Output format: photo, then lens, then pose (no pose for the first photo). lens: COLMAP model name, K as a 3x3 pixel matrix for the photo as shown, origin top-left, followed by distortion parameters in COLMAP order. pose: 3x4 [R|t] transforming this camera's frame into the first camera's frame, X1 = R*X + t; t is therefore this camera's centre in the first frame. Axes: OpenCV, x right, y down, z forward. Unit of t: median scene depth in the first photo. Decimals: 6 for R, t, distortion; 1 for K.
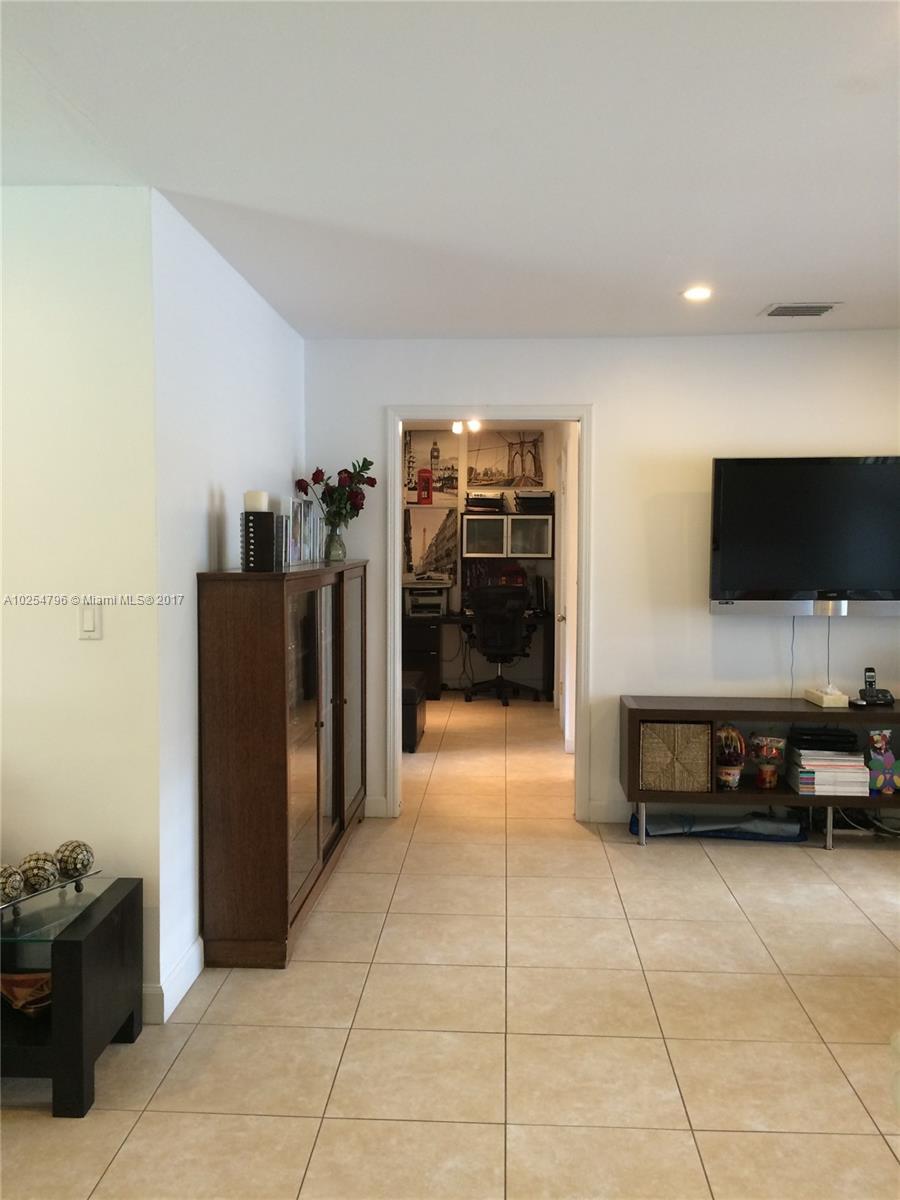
lens RADIAL K [[1021.1, 0, 453.1], [0, 1021.1, 588.4], [0, 0, 1]] dist [0.078603, -0.093611]
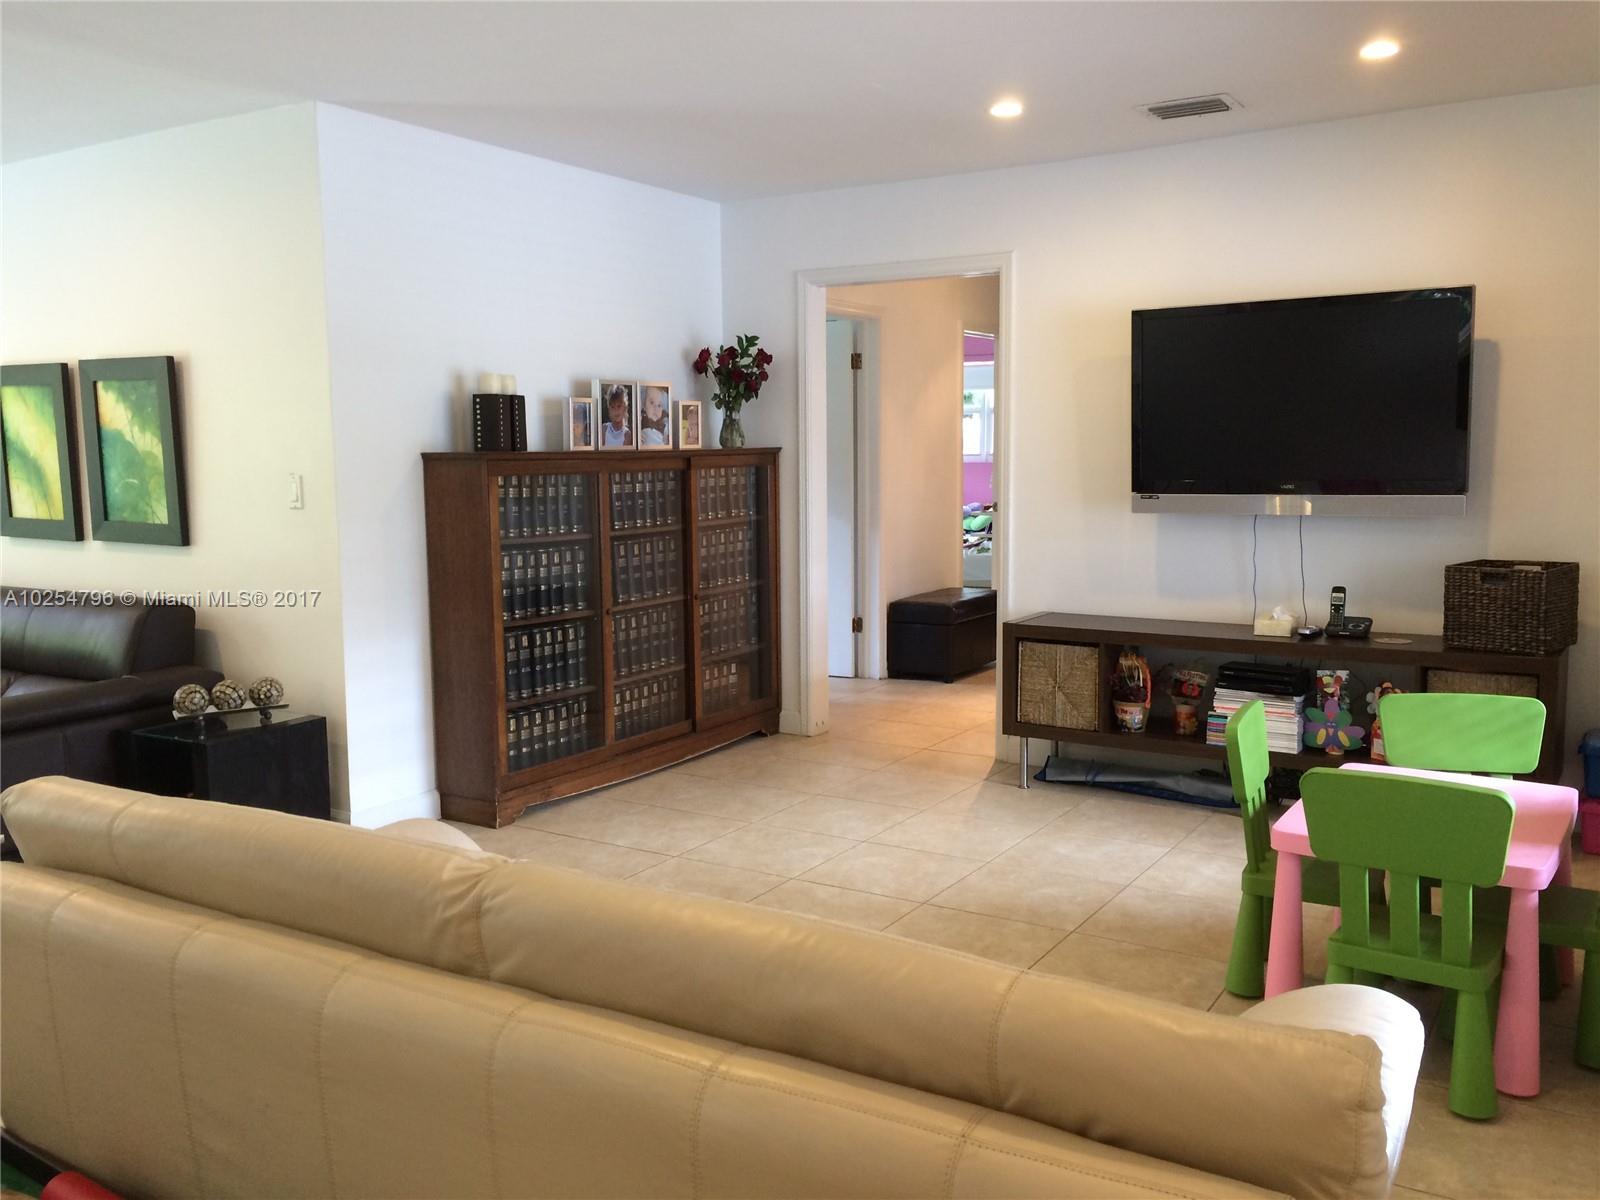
lens RADIAL K [[1361.5, 0, 788.6], [0, 1361.5, 595.6], [0, 0, 1]] dist [0.078603, -0.093611]
pose [[0.872955, 0.043655, -0.485843, 0.556779], [-0.012720, 0.997686, 0.066792, 0.023617], [0.487634, -0.052127, 0.871491, -0.046361]]
